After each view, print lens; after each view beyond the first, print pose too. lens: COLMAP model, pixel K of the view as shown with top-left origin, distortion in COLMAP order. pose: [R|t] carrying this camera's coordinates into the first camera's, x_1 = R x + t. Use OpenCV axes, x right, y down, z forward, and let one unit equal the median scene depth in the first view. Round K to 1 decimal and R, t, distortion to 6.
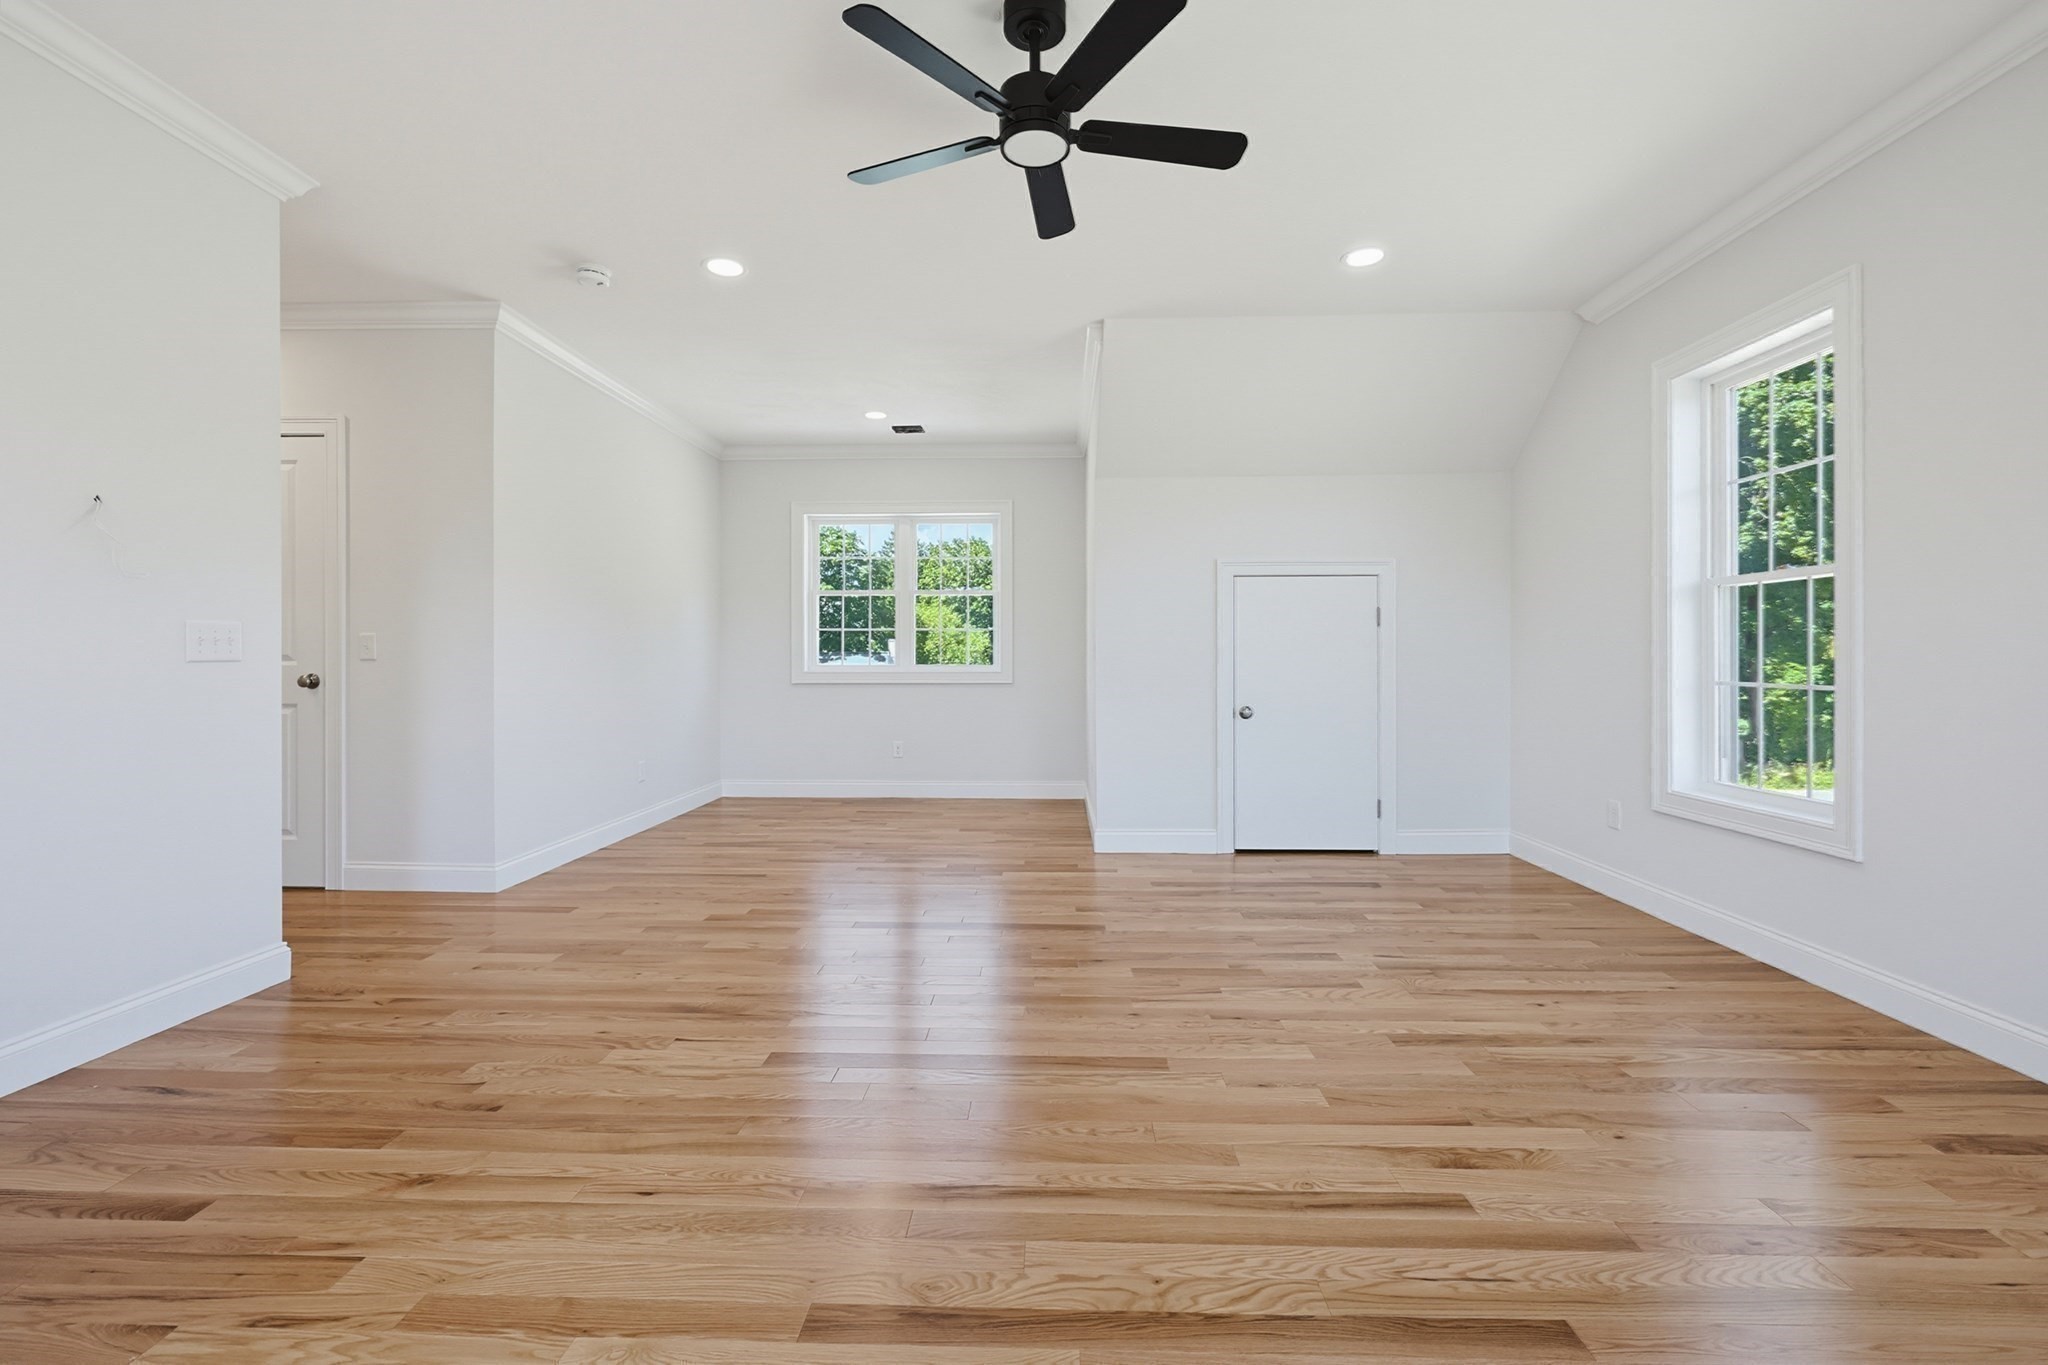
lens RADIAL K [[879.4, 0, 1027.3], [0, 879.4, 677.1], [0, 0, 1]] dist [-0.001032, 0.000087]
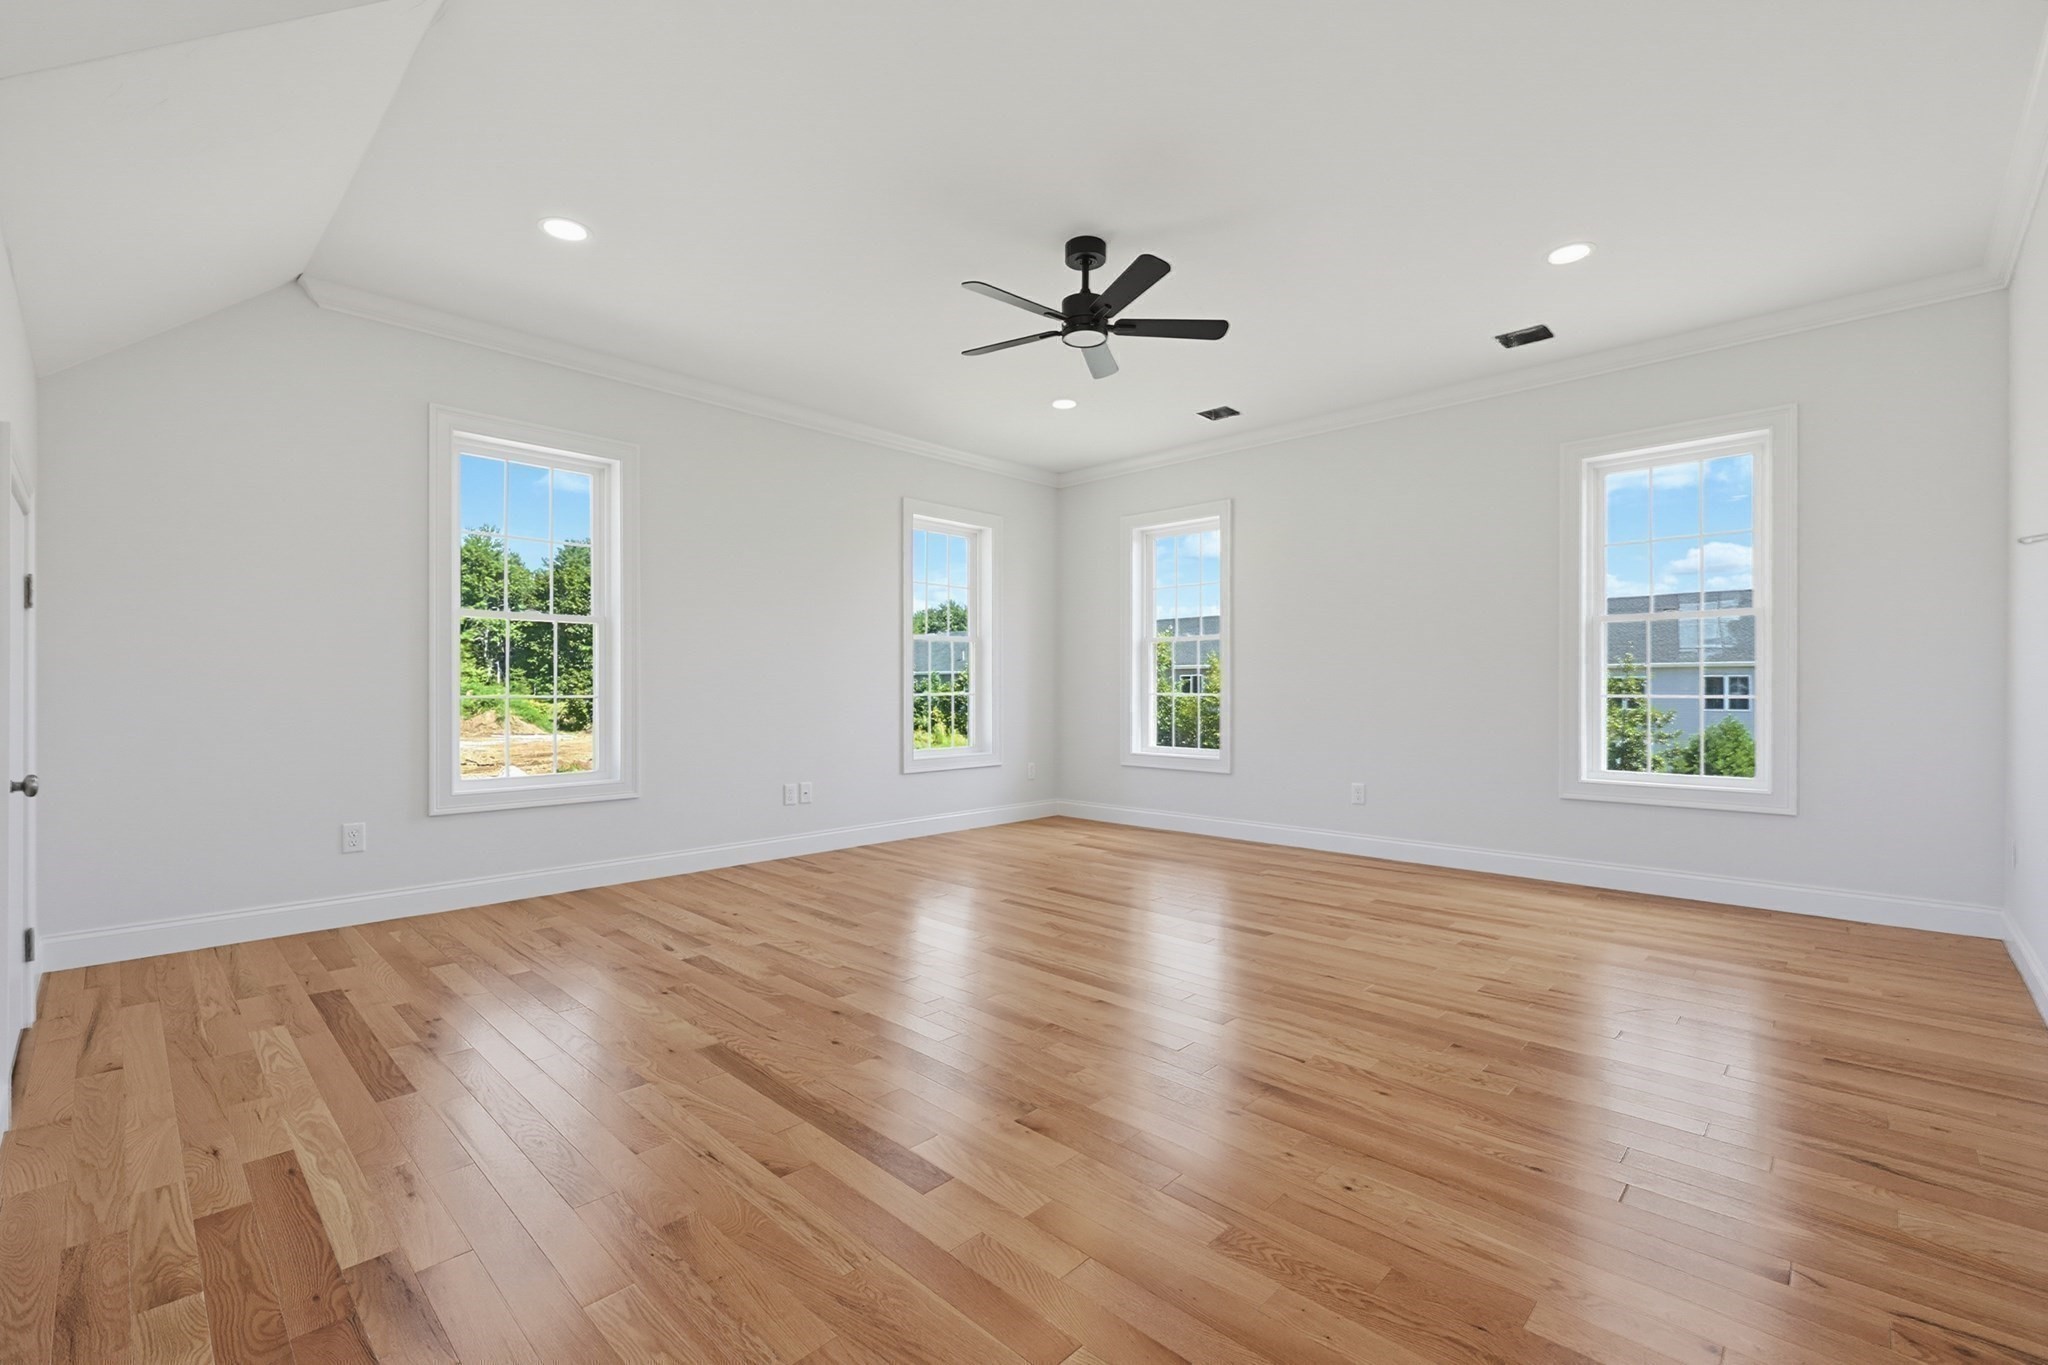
lens RADIAL K [[879.4, 0, 1027.3], [0, 879.4, 677.1], [0, 0, 1]] dist [-0.001032, 0.000087]
pose [[-0.741986, 0.008194, 0.670365, -0.855120], [0.016170, 0.999853, 0.005676, -0.021756], [-0.670220, 0.015052, -0.742009, 1.983241]]
